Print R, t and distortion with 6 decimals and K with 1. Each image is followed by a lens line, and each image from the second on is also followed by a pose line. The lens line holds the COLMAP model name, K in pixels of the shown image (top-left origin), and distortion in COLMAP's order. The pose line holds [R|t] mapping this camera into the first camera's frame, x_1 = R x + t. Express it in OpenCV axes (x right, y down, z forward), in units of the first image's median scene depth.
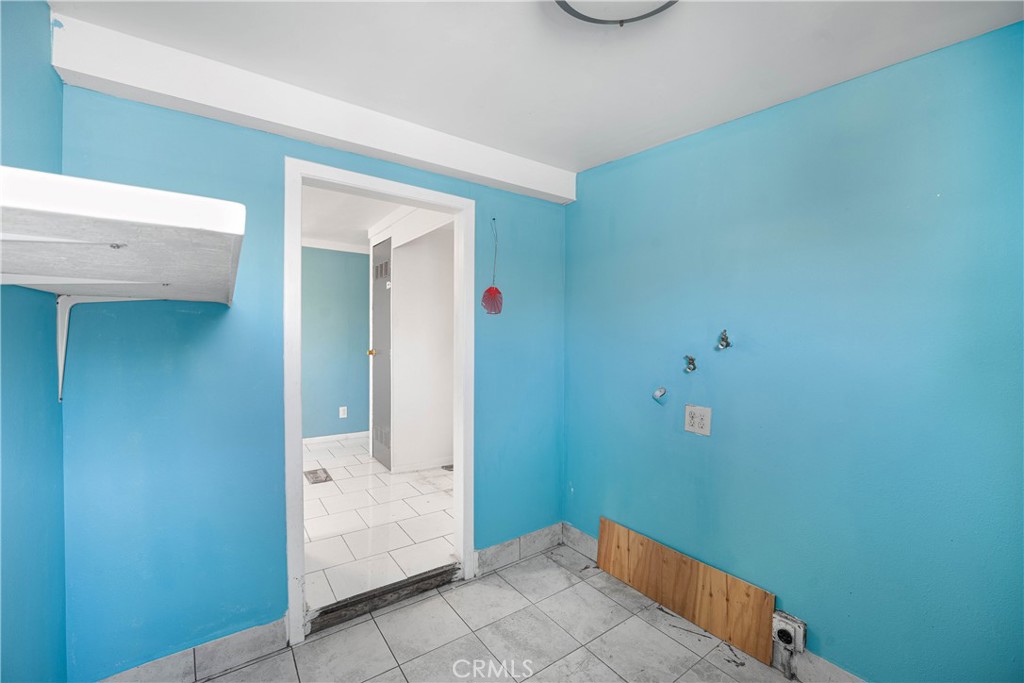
lens RADIAL K [[413.7, 0, 512.0], [0, 413.7, 341.5], [0, 0, 1]] dist [-0.019735, -0.000005]
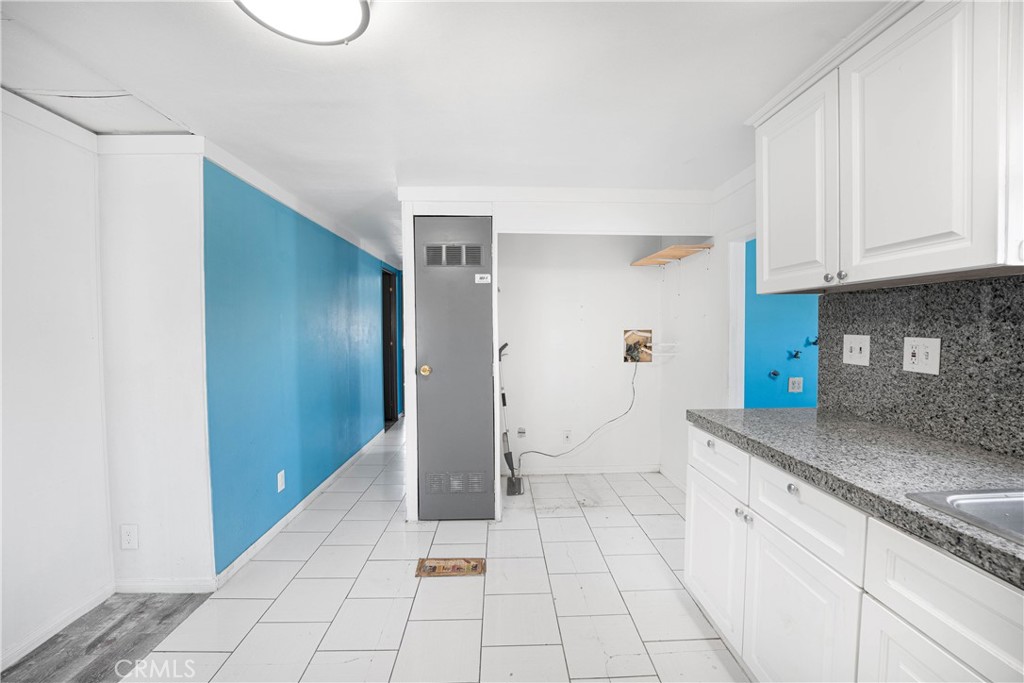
lens RADIAL K [[413.7, 0, 512.0], [0, 413.7, 341.5], [0, 0, 1]] dist [-0.019735, -0.000005]
pose [[0.541116, -0.037466, 0.840113, -1.762979], [0.018711, 0.999296, 0.032513, -0.088329], [-0.840739, -0.001874, 0.541437, 1.057214]]
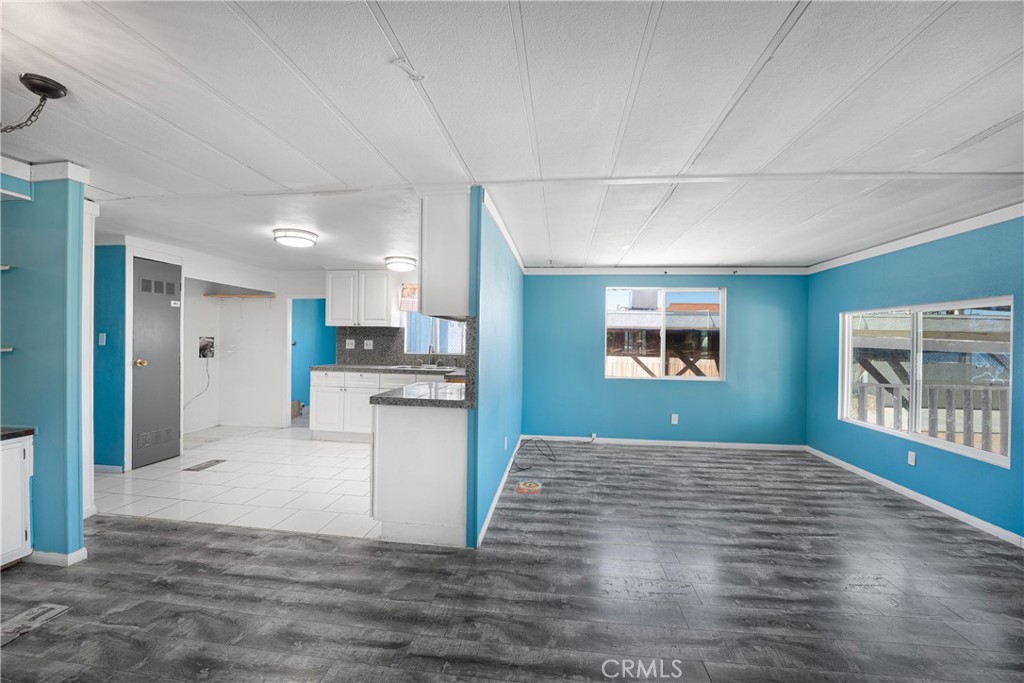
lens RADIAL K [[413.7, 0, 512.0], [0, 413.7, 341.5], [0, 0, 1]] dist [-0.019735, -0.000005]
pose [[-0.746261, -0.020088, 0.665351, -3.552100], [-0.010474, 0.999775, 0.018438, -0.114979], [-0.665571, 0.006791, -0.746303, 2.404462]]
